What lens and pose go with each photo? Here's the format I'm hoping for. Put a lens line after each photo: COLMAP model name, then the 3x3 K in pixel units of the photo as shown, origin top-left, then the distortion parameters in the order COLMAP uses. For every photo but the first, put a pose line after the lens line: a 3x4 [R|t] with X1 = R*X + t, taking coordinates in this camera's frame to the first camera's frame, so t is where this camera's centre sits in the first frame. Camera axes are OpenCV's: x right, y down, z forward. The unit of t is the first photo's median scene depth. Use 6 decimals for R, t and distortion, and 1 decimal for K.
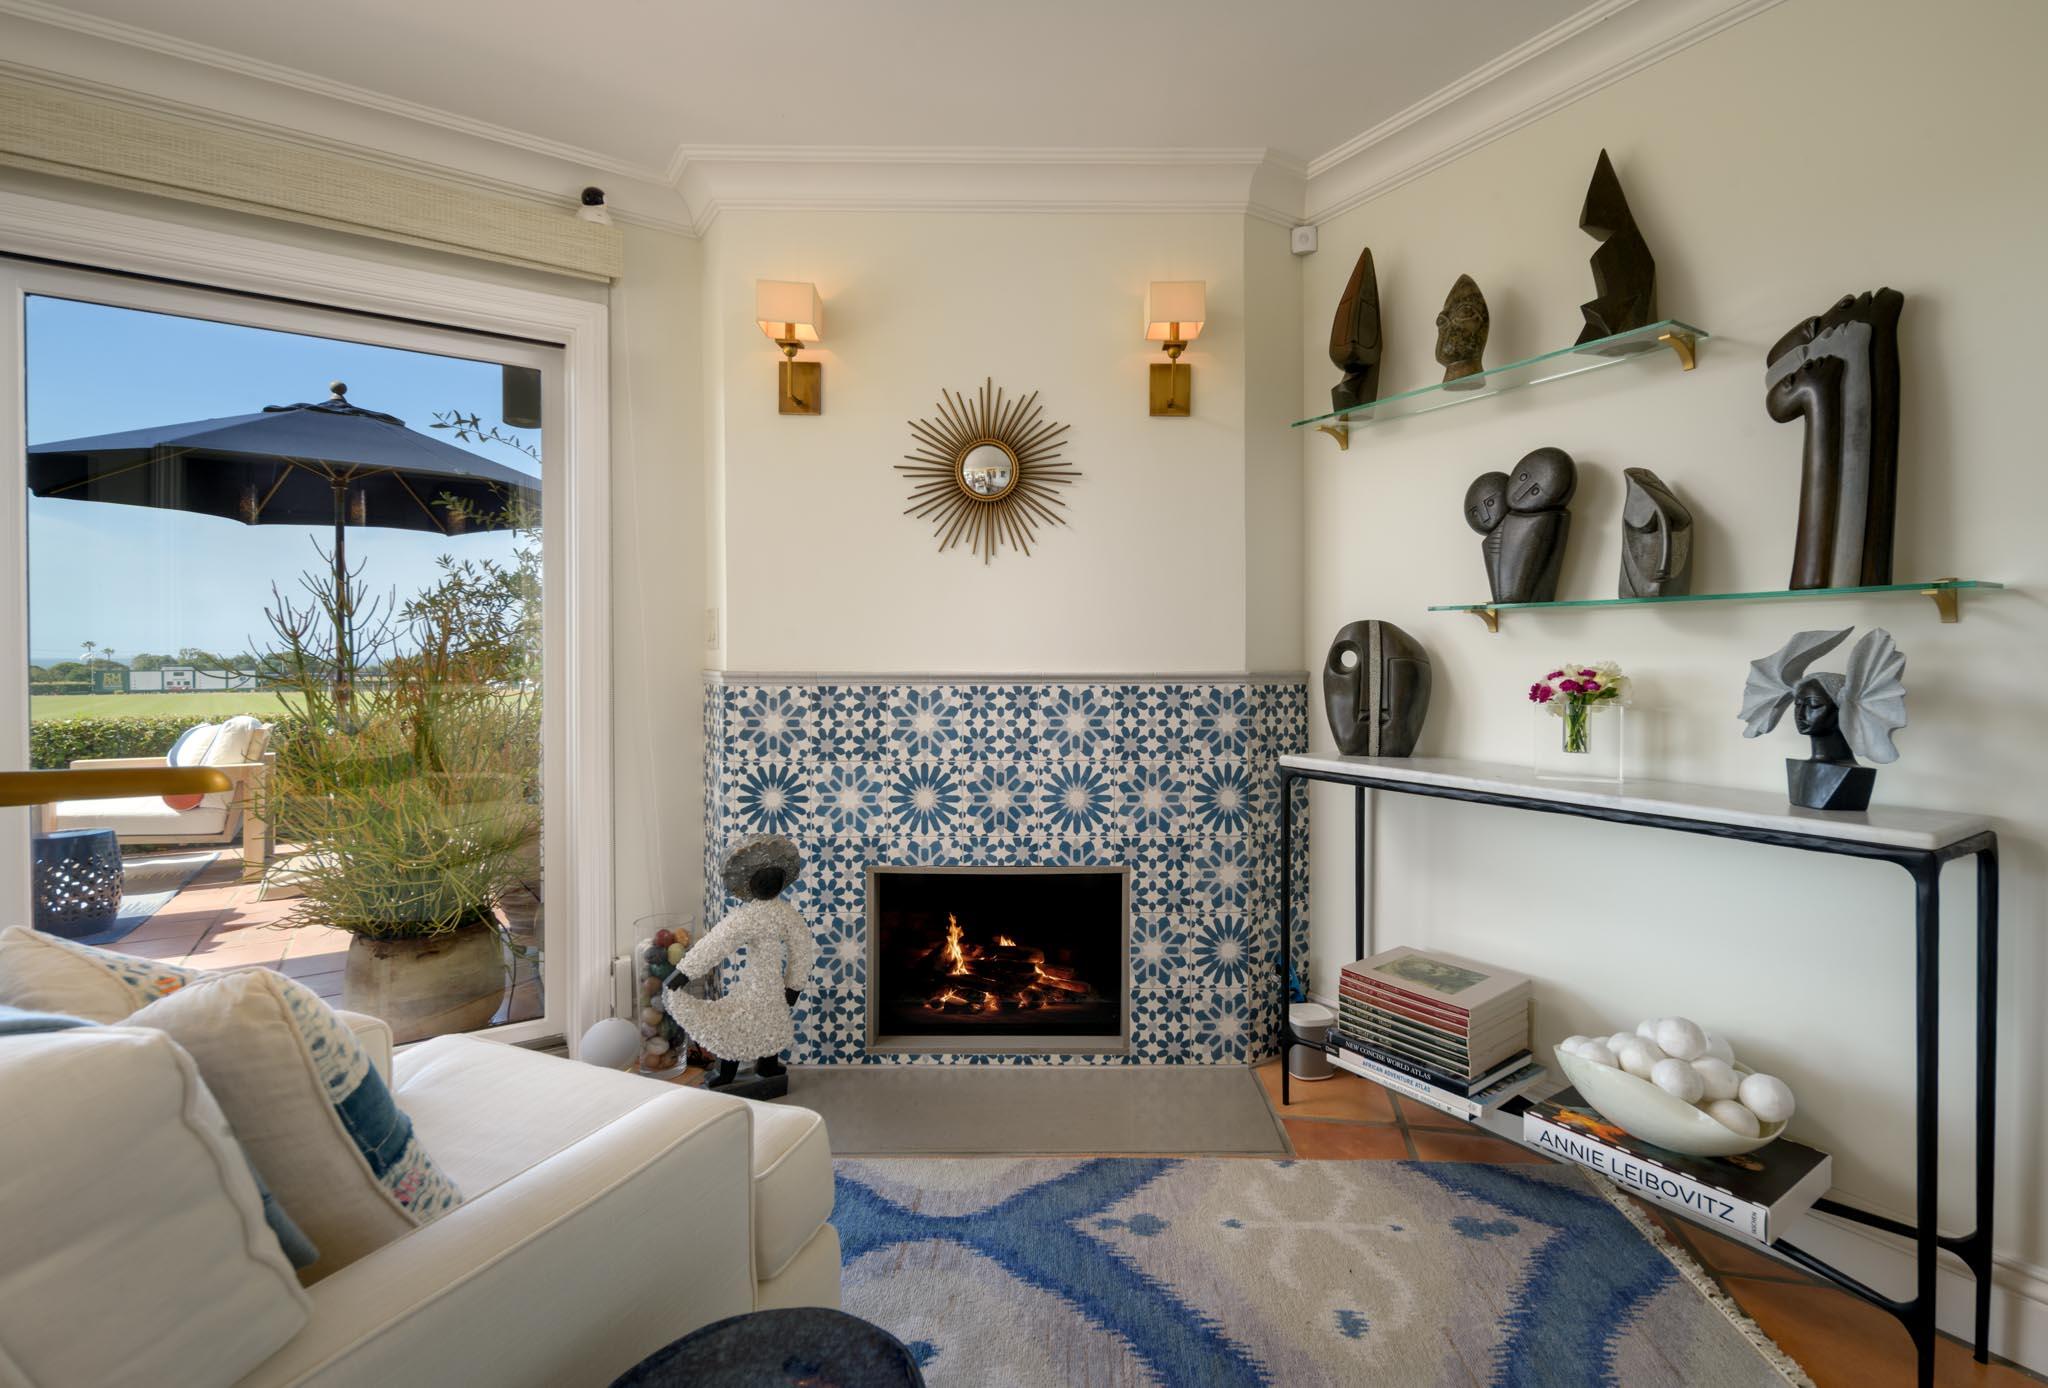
lens RADIAL K [[953.4, 0, 1030.6], [0, 953.4, 675.8], [0, 0, 1]] dist [-0.002212, -0.001833]
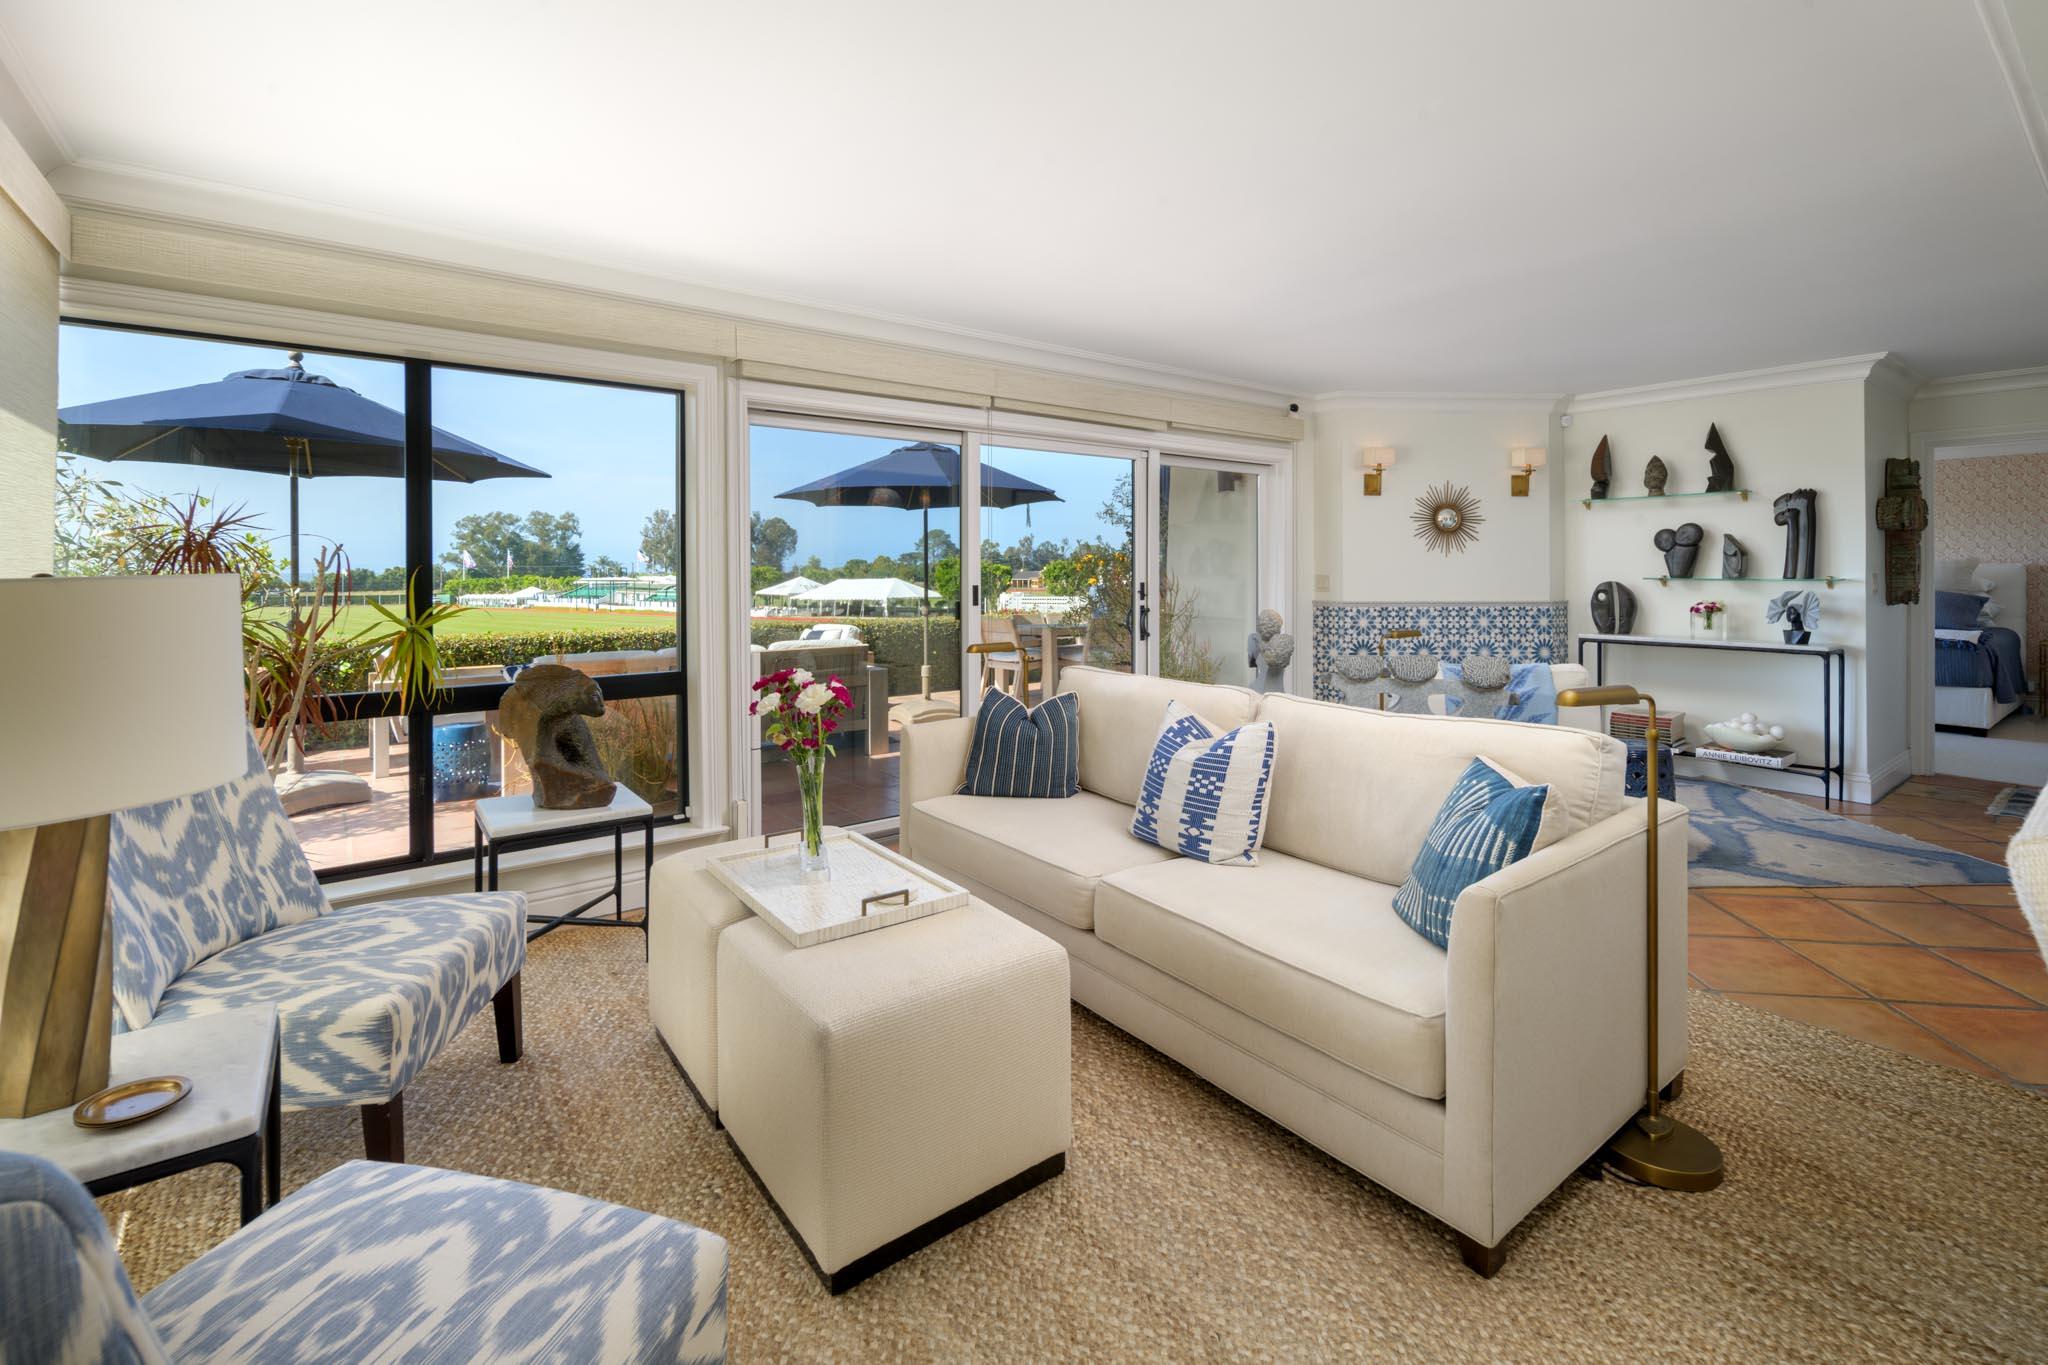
lens RADIAL K [[895.1, 0, 1017.7], [0, 895.1, 586.0], [0, 0, 1]] dist [0.000172, 0.000883]
pose [[0.998852, 0.000931, 0.047888, -1.599826], [-0.000530, 0.999965, -0.008391, -0.029526], [-0.047894, 0.008356, 0.998817, -1.577532]]
